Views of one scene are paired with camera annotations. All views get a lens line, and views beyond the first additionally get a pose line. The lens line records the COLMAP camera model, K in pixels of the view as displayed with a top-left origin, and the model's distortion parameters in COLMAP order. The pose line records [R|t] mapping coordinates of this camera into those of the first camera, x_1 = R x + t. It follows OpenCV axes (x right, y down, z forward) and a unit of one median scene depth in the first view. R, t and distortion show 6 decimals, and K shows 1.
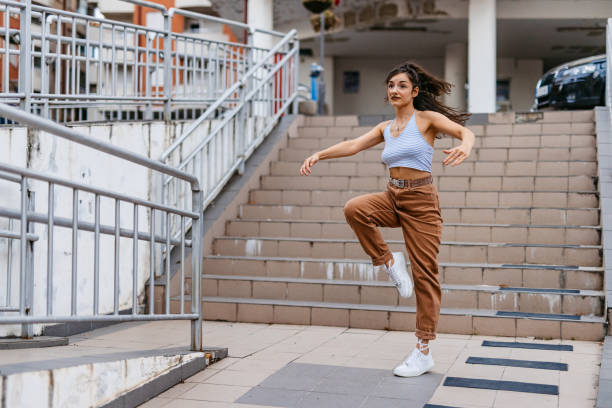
lens RADIAL K [[849.7, 0, 320.2], [0, 849.7, 181.9], [0, 0, 1]] dist [-0.003252, 0.000000]
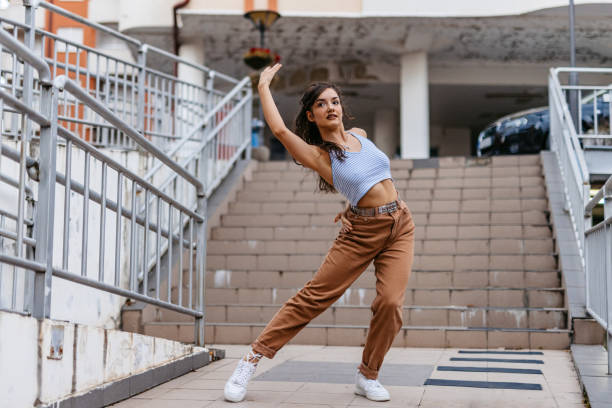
lens RADIAL K [[904.1, 0, 300.1], [0, 904.1, 191.5], [0, 0, 1]] dist [0.001570, 0.000000]
pose [[0.996548, 0.004959, 0.082865, -0.079742], [0.002241, 0.996243, -0.086574, 0.070972], [-0.082983, 0.086460, 0.992793, -0.094470]]
